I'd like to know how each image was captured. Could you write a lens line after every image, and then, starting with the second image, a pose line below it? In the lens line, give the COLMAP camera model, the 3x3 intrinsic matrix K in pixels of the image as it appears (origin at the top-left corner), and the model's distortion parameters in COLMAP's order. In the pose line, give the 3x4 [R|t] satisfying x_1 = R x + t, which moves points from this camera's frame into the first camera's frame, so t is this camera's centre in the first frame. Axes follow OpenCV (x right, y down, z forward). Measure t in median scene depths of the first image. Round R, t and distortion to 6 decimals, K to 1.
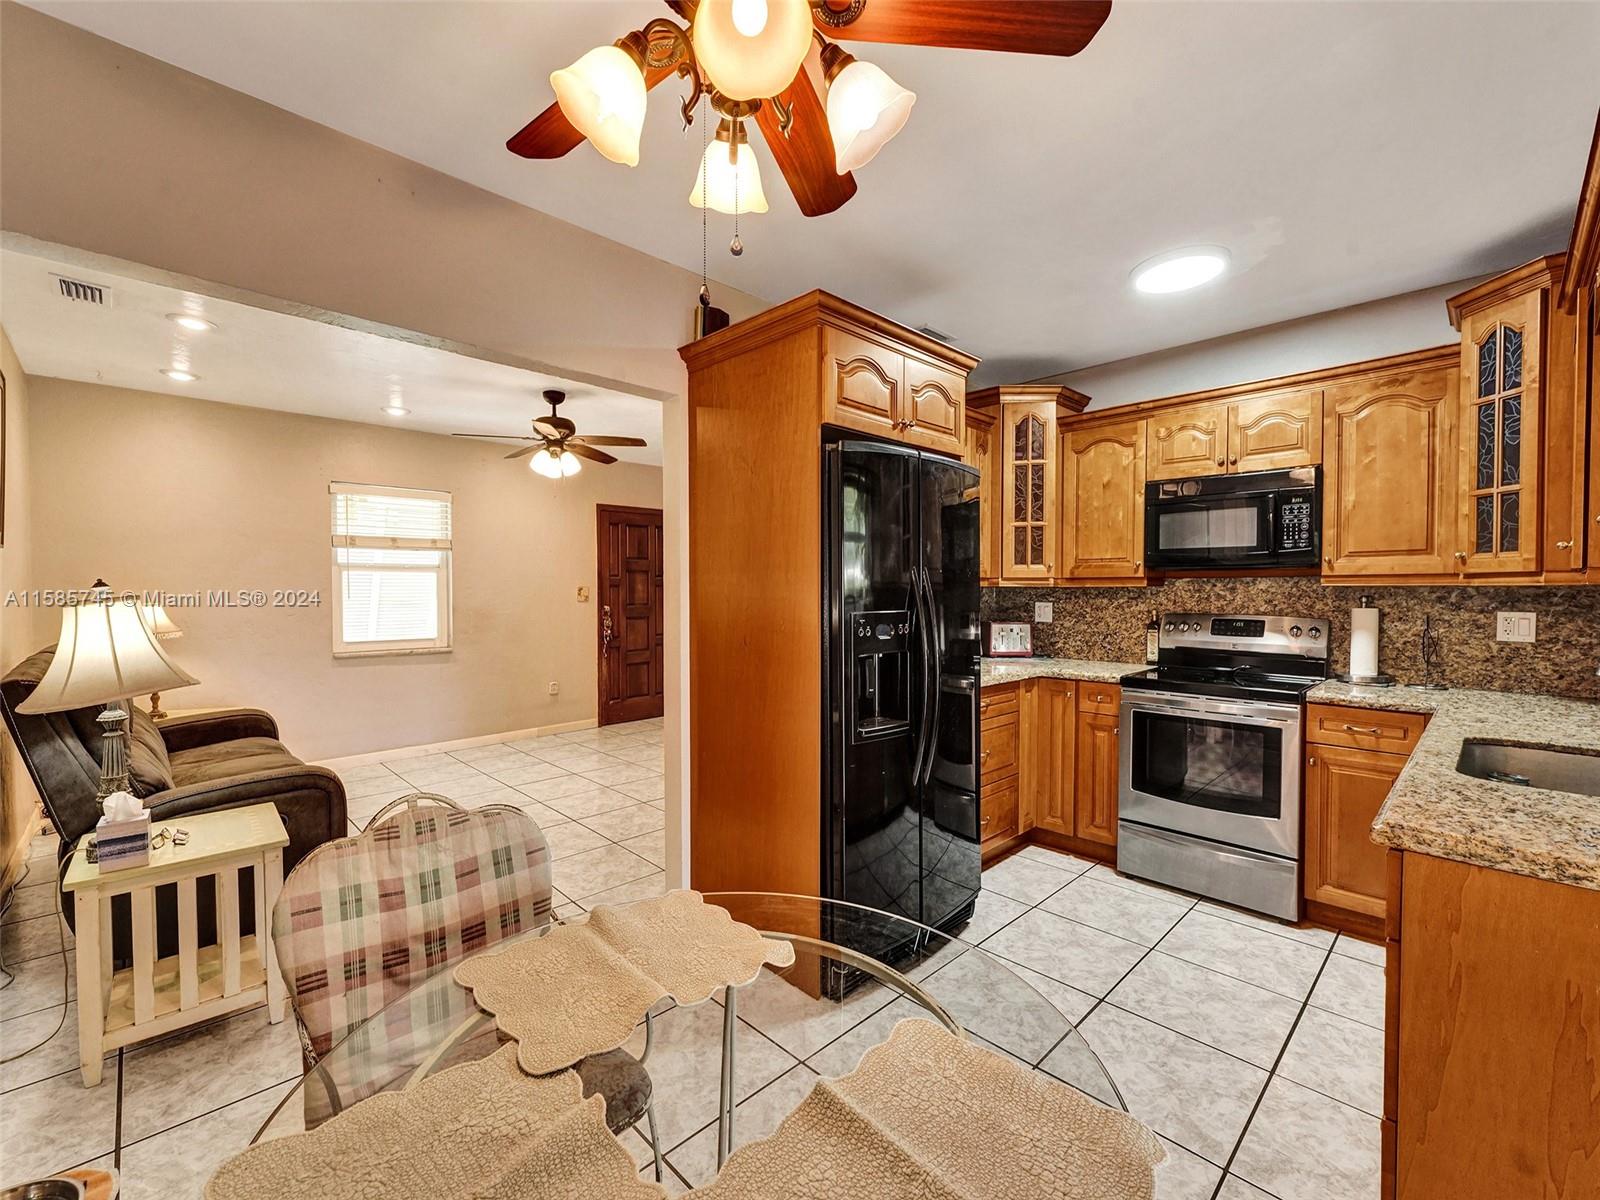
lens RADIAL K [[690.2, 0, 805.7], [0, 690.2, 598.7], [0, 0, 1]] dist [-0.002682, 0.000190]
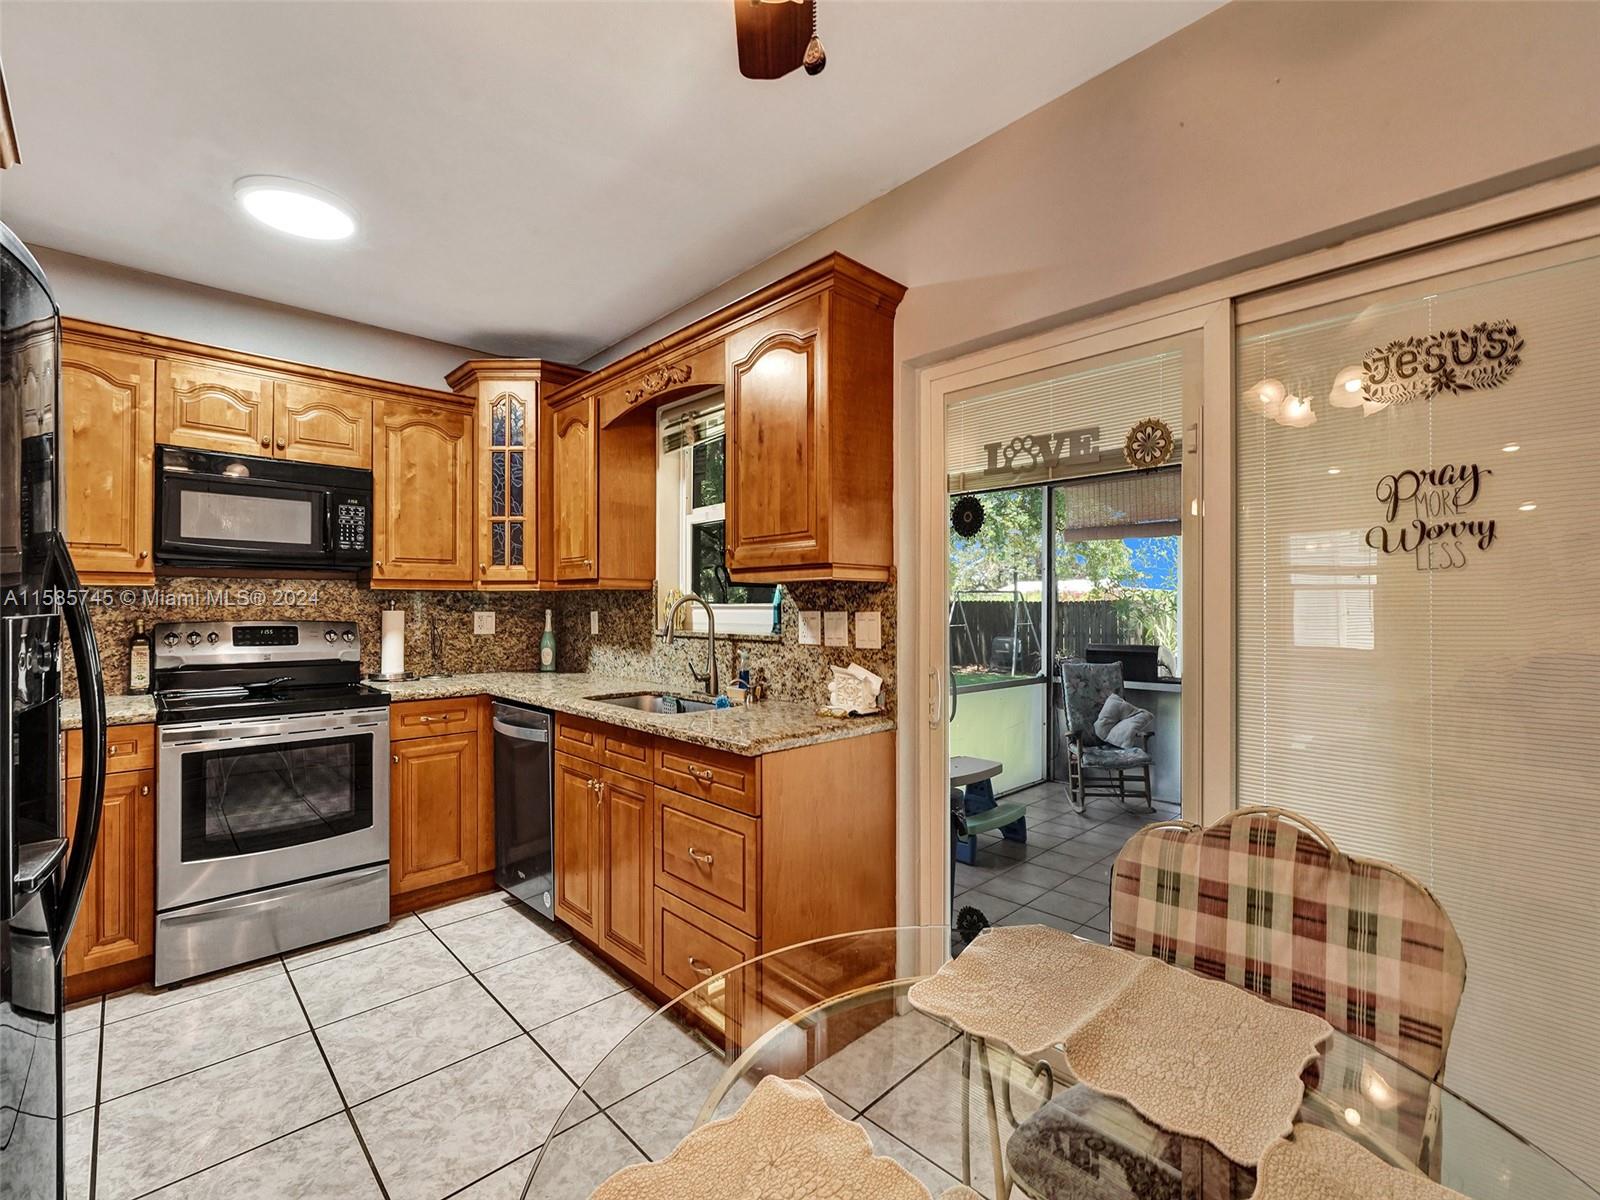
lens RADIAL K [[690.2, 0, 795.3], [0, 690.2, 599.7], [0, 0, 1]] dist [-0.002682, 0.000190]
pose [[0.010731, 0.006706, 0.999920, -0.251466], [0.013248, 0.999889, -0.006848, 0.011644], [-0.999855, 0.013321, 0.010641, 0.341354]]
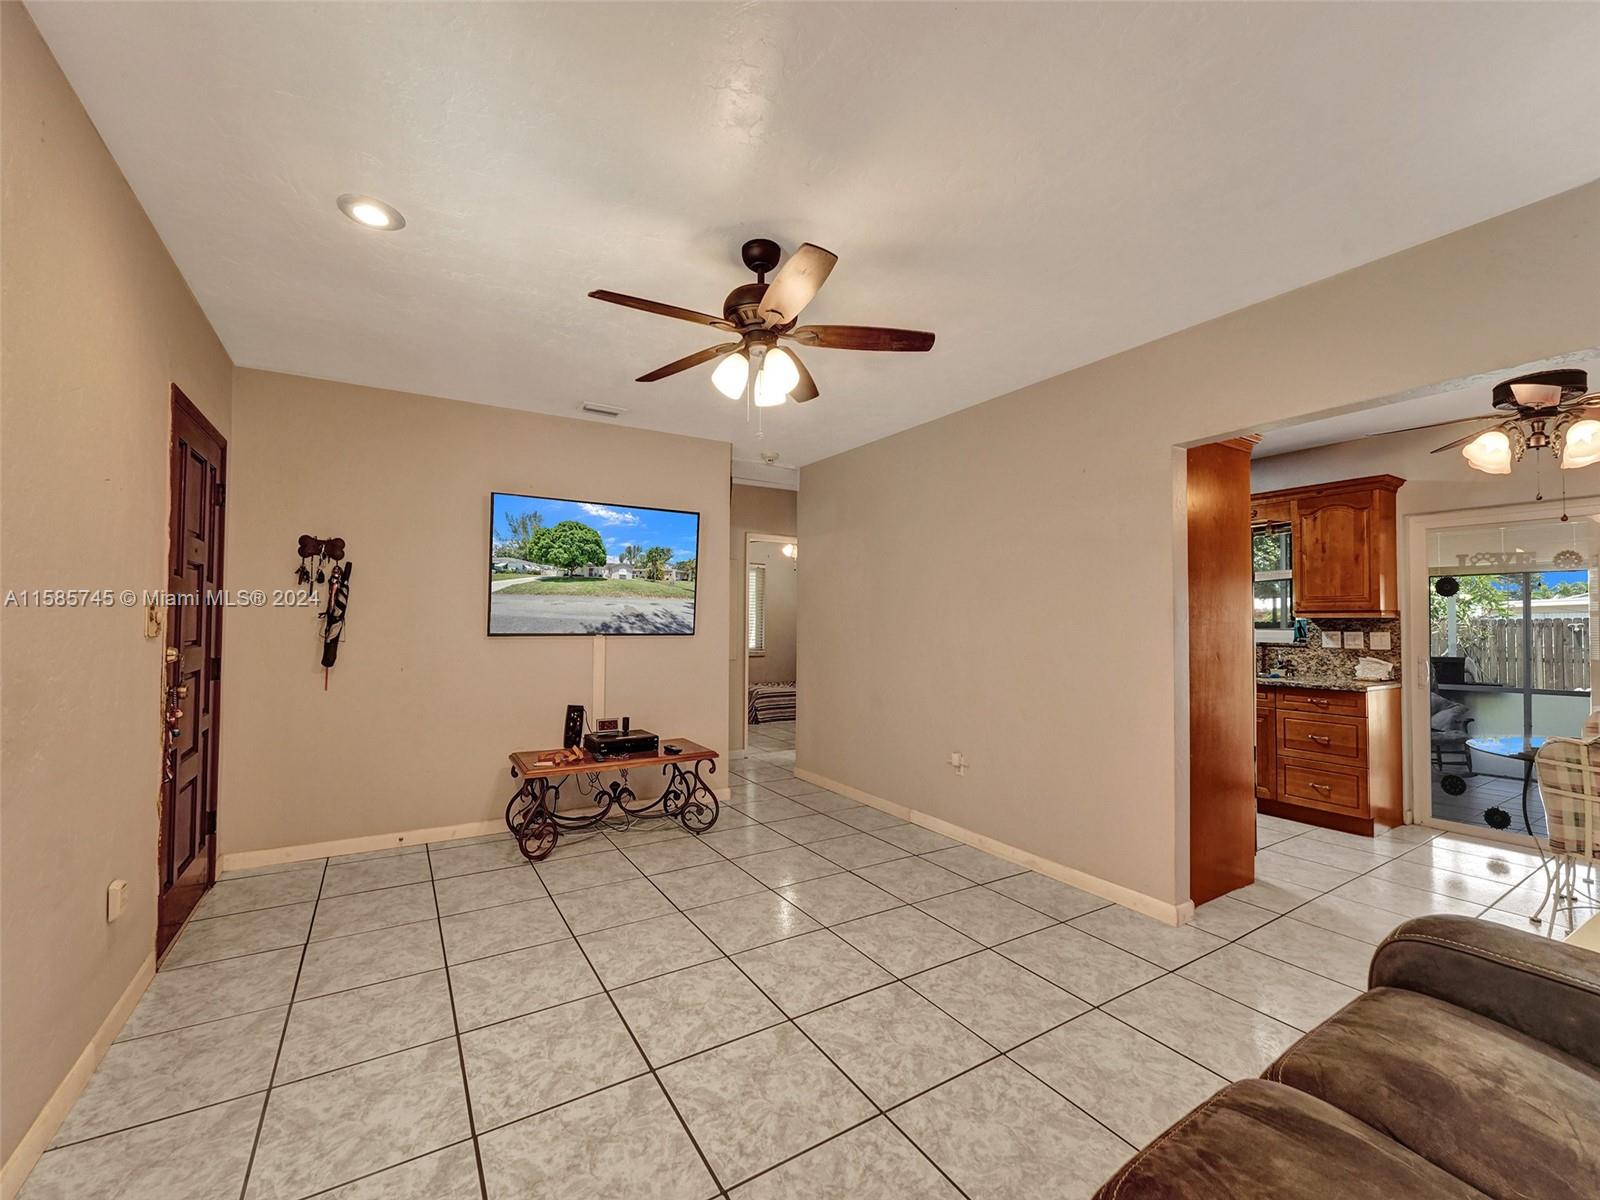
lens RADIAL K [[649.8, 0, 799.5], [0, 649.8, 606.3], [0, 0, 1]] dist [-0.003124, 0.000396]
pose [[0.226580, 0.021036, 0.973765, -0.995525], [0.007048, 0.999705, -0.023237, -0.006898], [-0.973967, 0.012128, 0.226365, 1.006695]]
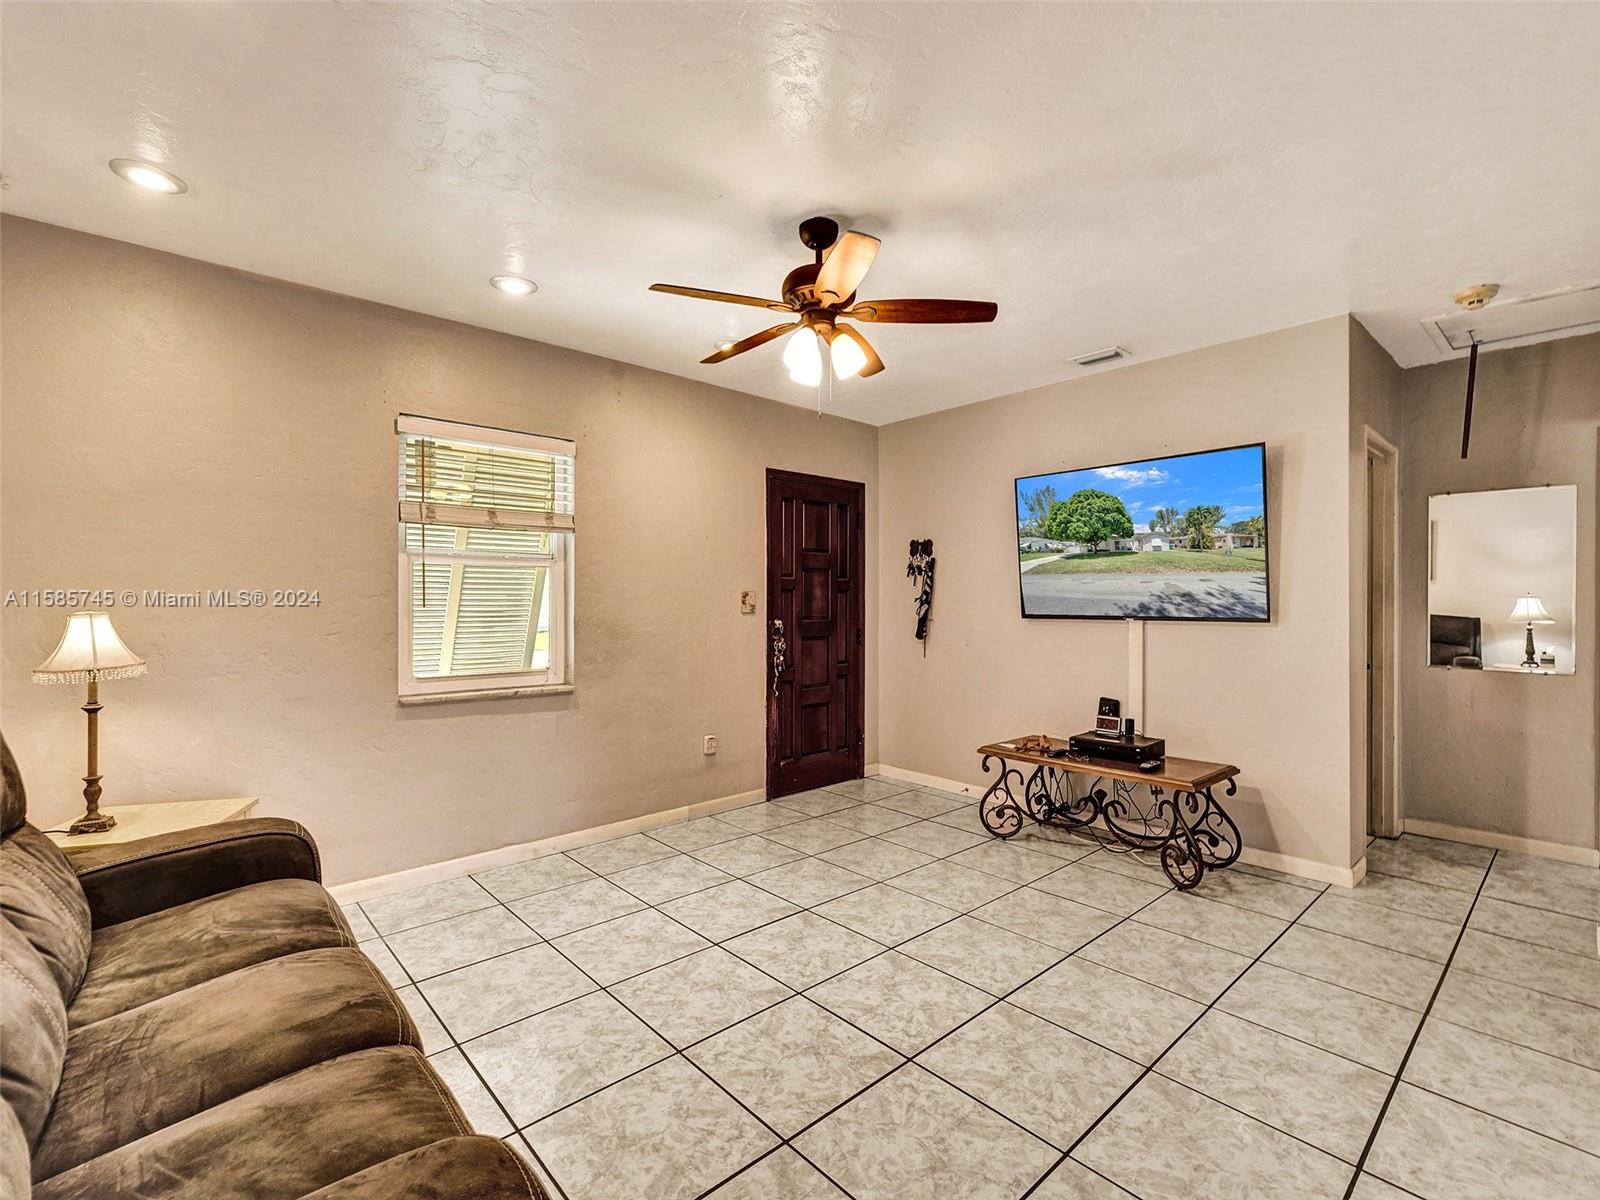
lens RADIAL K [[744.8, 0, 798.7], [0, 744.8, 597.7], [0, 0, 1]] dist [0.012640, -0.000395]
pose [[0.998918, 0.001609, -0.046486, -0.413734], [-0.002659, 0.999743, -0.022521, 0.009129], [0.046438, 0.022620, 0.998665, 0.489764]]
